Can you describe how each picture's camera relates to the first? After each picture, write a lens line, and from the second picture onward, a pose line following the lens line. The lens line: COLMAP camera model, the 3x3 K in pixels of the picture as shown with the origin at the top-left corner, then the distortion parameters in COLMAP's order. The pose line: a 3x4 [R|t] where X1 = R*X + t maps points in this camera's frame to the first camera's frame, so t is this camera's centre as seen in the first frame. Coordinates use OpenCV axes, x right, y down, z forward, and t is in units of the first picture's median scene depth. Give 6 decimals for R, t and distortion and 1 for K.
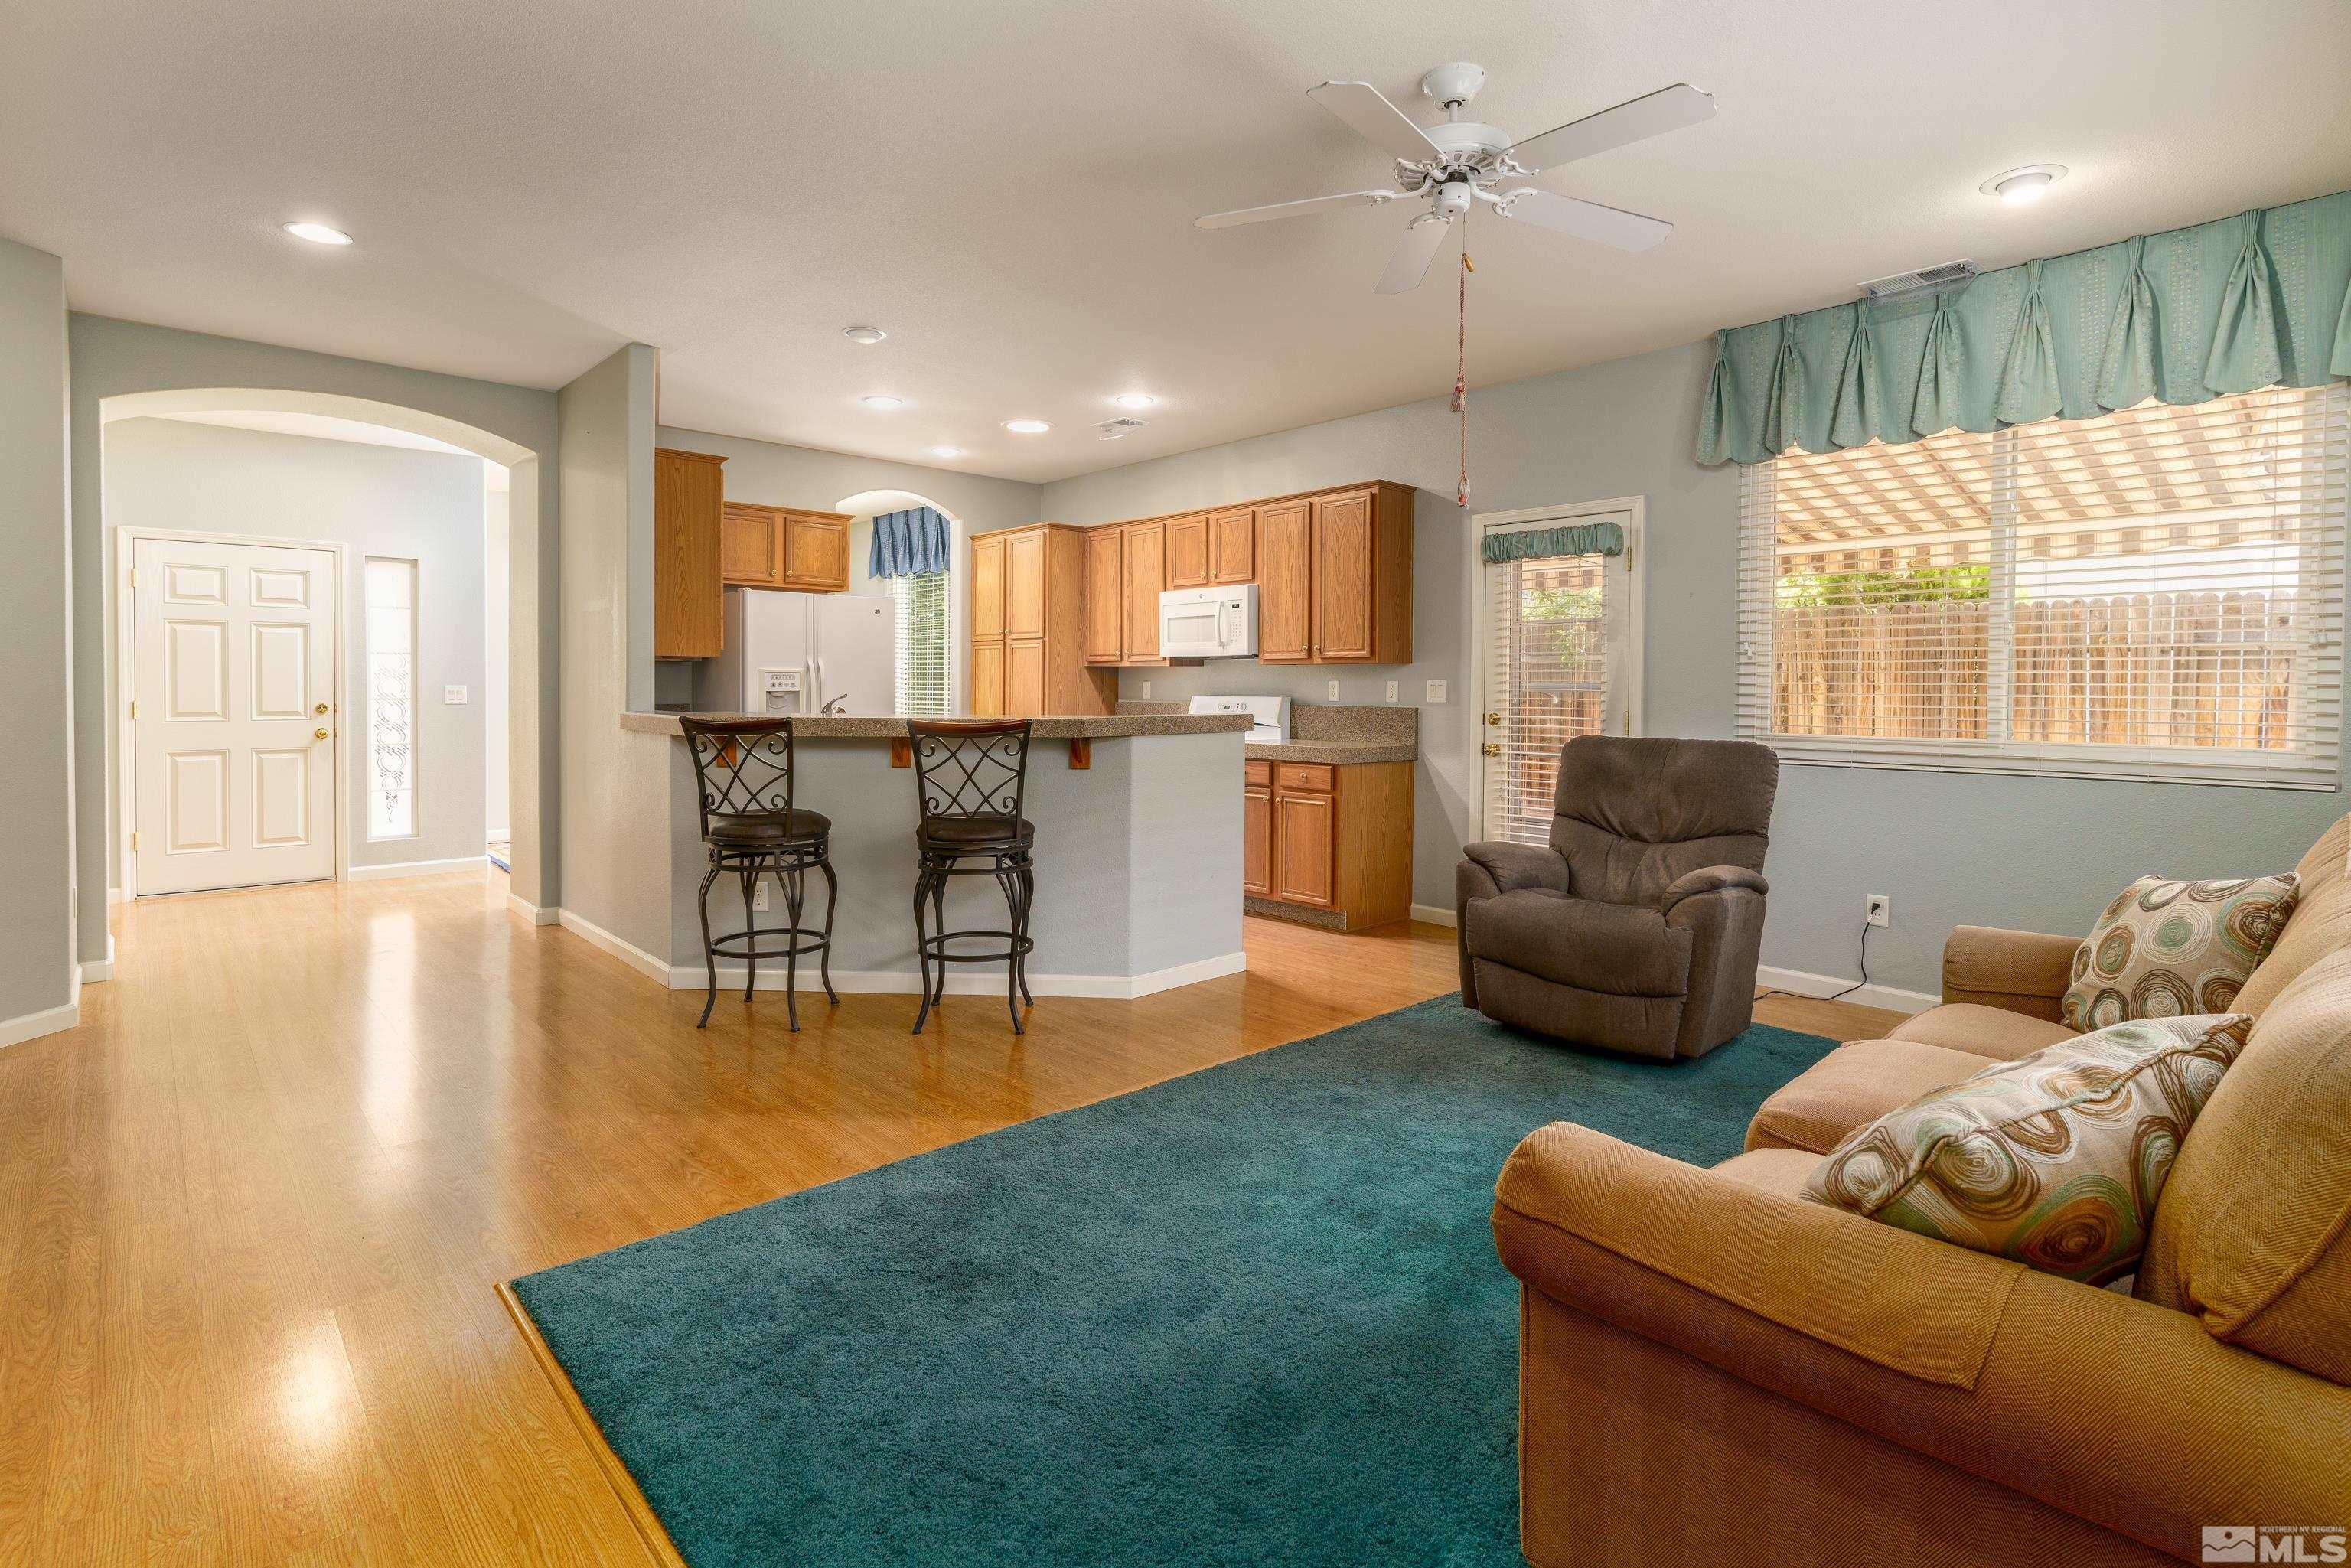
lens RADIAL K [[1145.2, 0, 1173.6], [0, 1145.2, 693.2], [0, 0, 1]] dist [-0.000022, 0.000542]
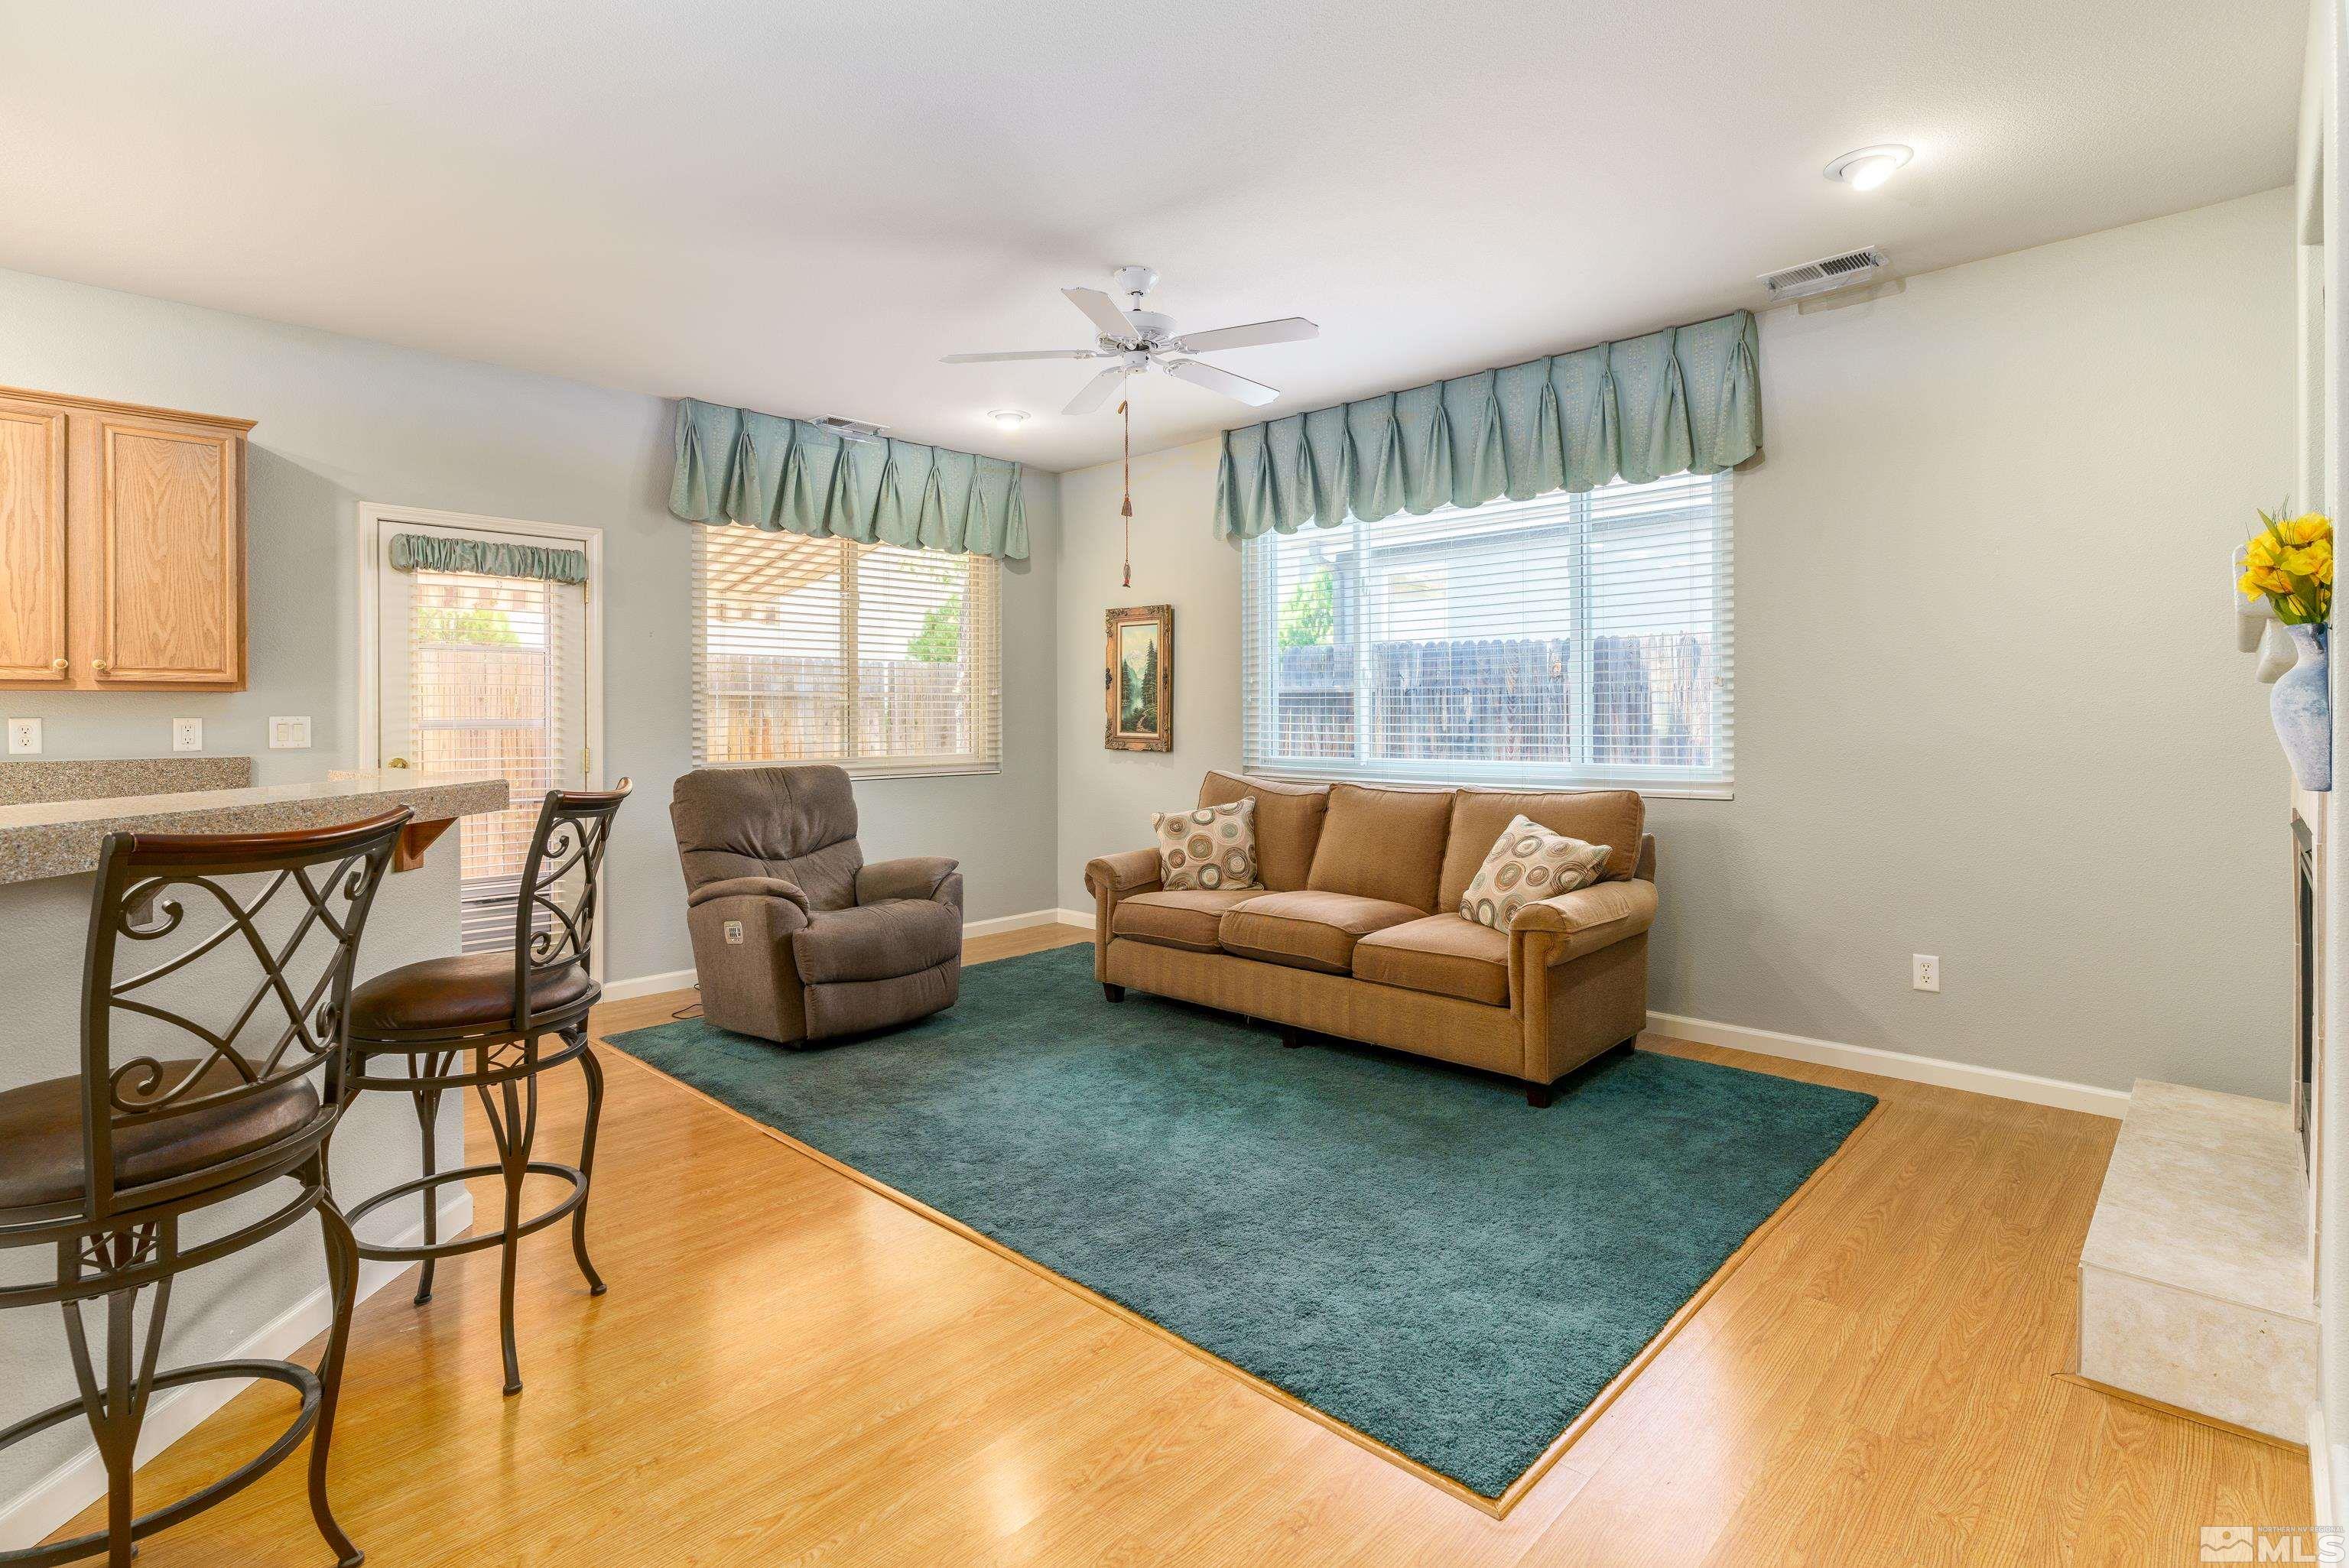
lens RADIAL K [[1144.2, 0, 1172.6], [0, 1144.2, 693.3], [0, 0, 1]] dist [-0.000022, 0.000542]
pose [[-0.075503, 0.020495, 0.996935, -0.482361], [0.019023, 0.999636, -0.019110, -0.002135], [-0.996964, 0.017522, -0.075866, 0.464296]]
